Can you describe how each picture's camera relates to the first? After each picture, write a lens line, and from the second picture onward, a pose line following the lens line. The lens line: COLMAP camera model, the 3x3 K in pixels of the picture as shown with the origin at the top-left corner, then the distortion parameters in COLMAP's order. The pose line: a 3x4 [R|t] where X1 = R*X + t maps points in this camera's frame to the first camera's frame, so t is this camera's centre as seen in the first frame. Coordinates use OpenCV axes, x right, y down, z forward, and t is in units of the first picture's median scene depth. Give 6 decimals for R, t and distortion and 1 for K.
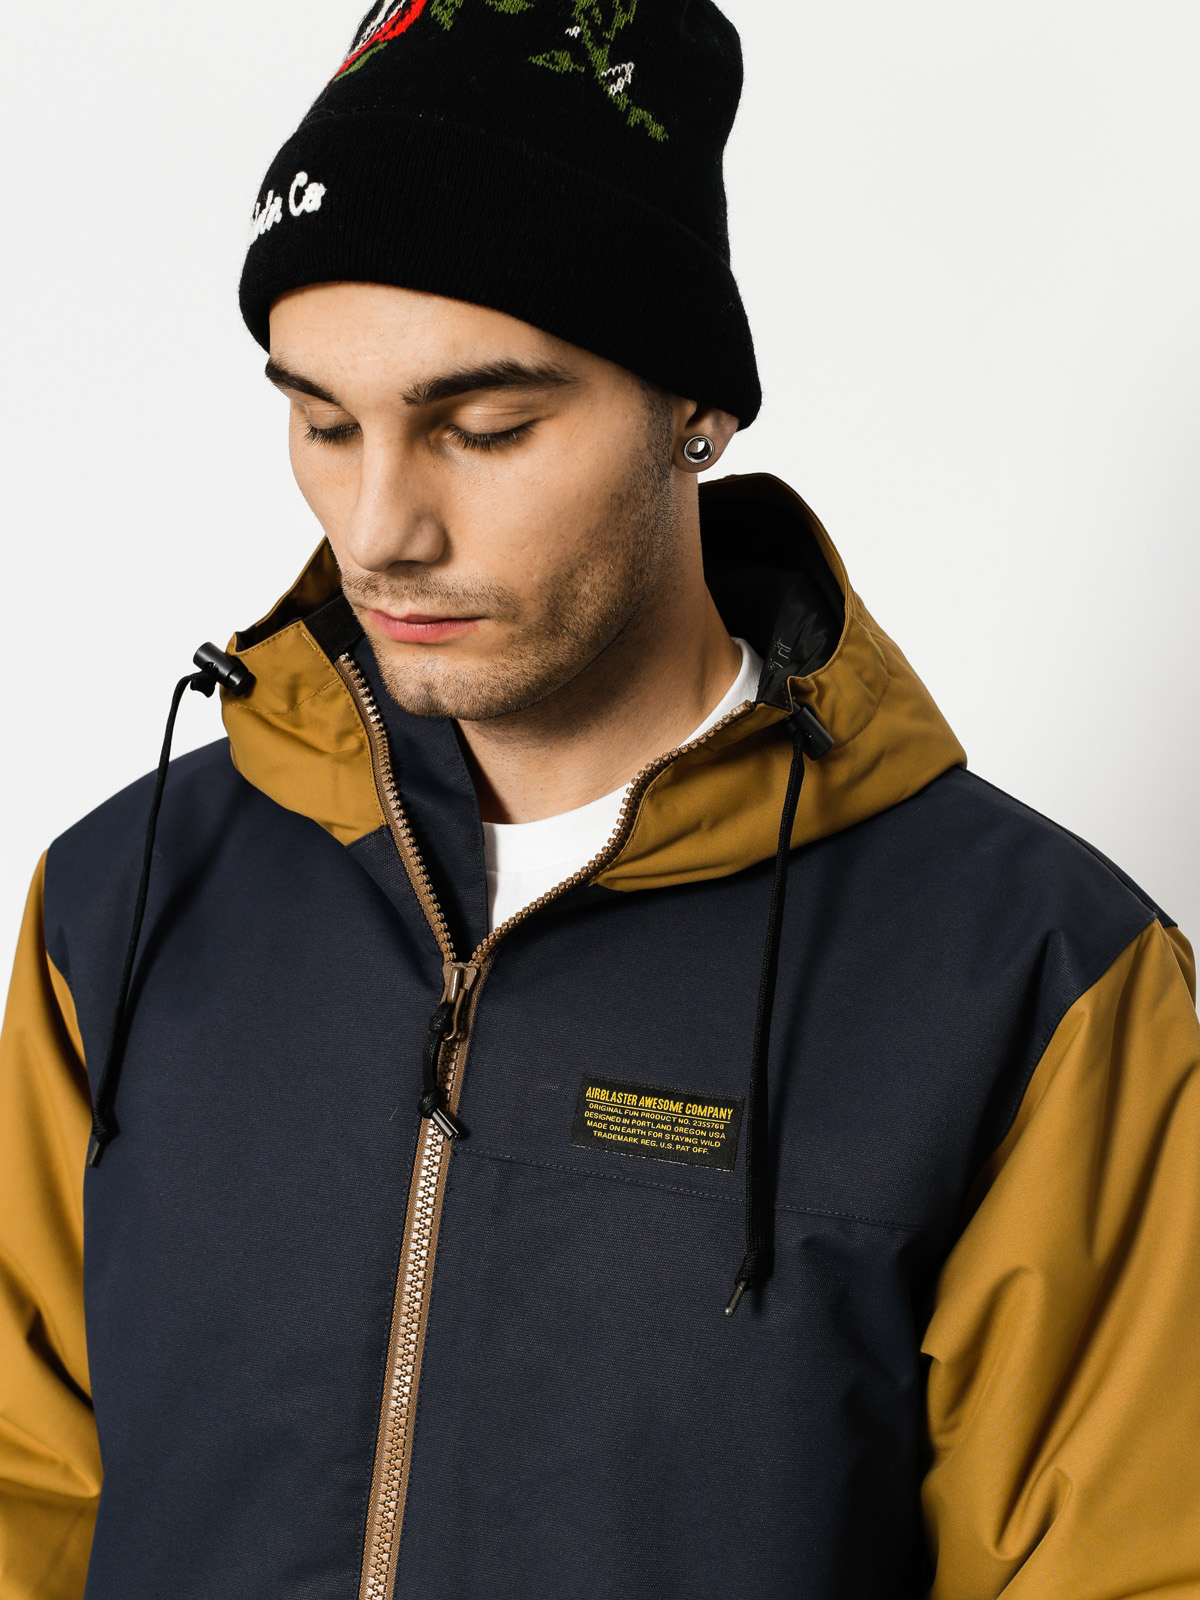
lens RADIAL K [[2401.3, 0, 600.0], [0, 2401.3, 800.0], [0, 0, 1]] dist [0.087467, -0.053593]
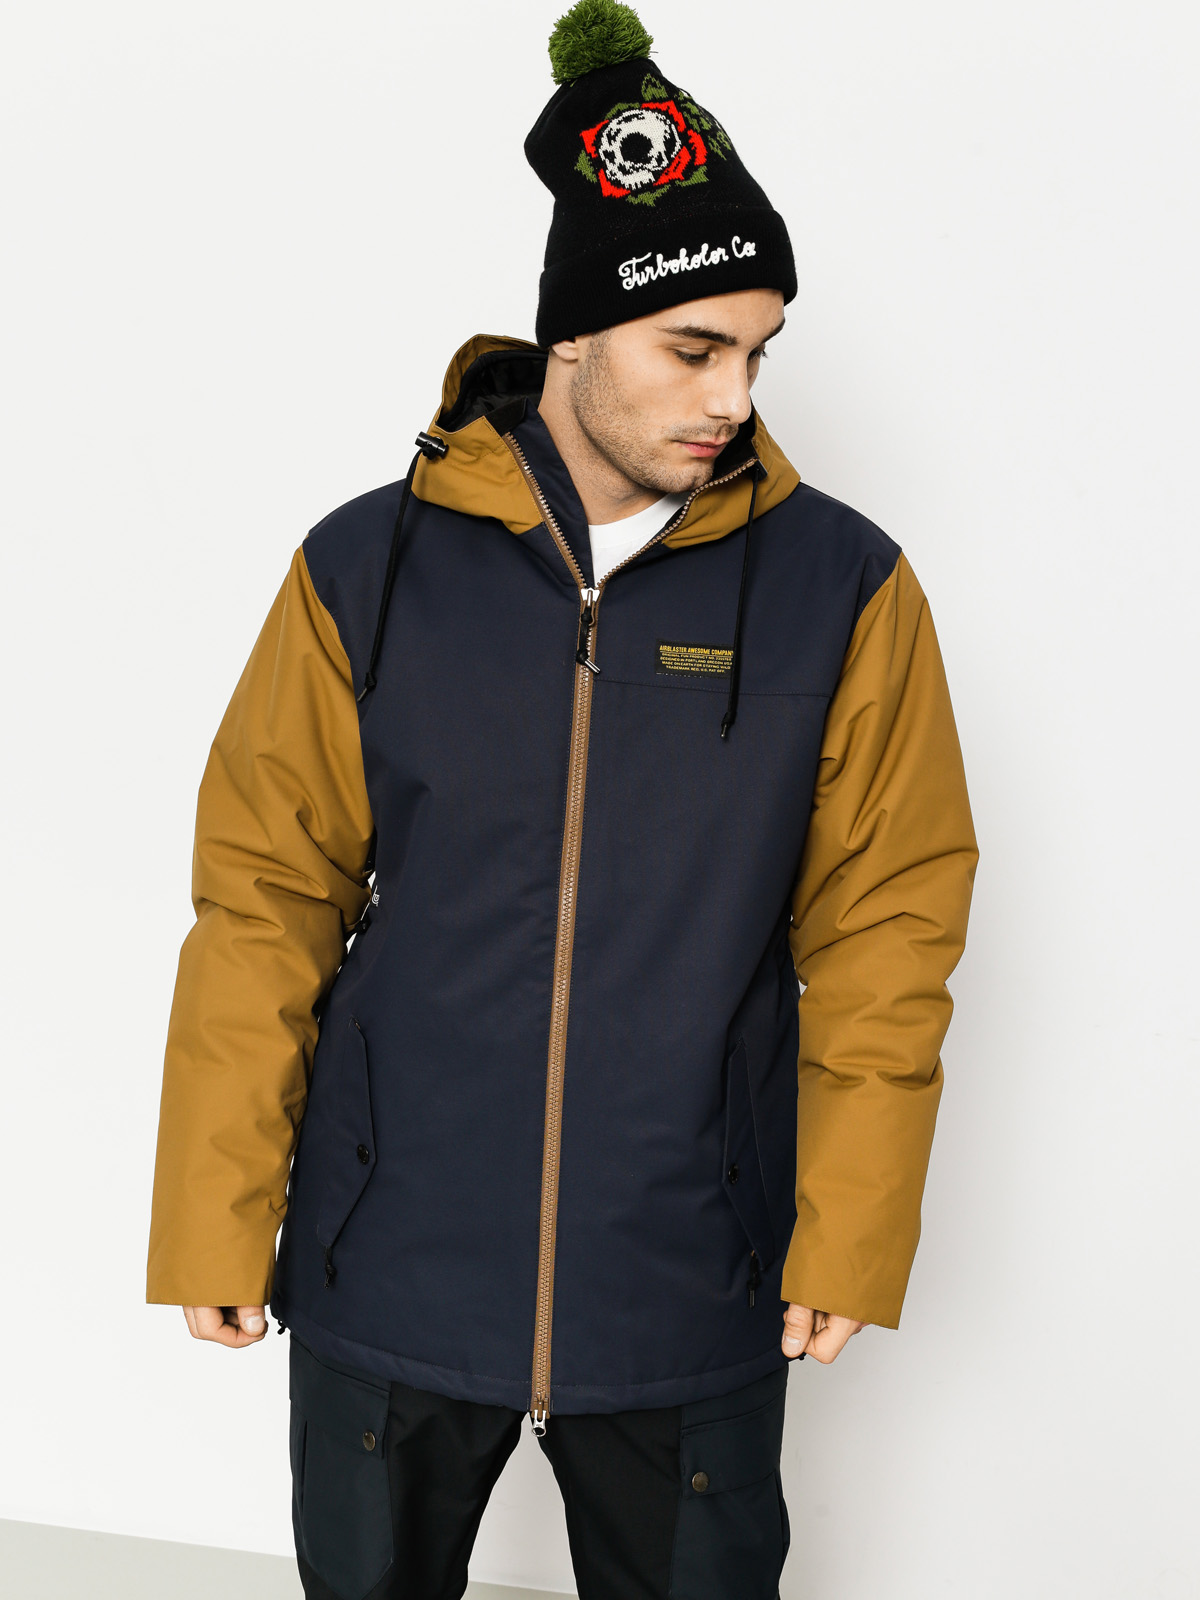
lens RADIAL K [[2401.3, 0, 600.0], [0, 2401.3, 800.0], [0, 0, 1]] dist [0.087467, -0.053593]
pose [[0.952111, -0.068134, 0.298064, -0.664071], [0.047216, 0.995925, 0.076832, 0.090510], [-0.302084, -0.059079, 0.951449, -0.933555]]
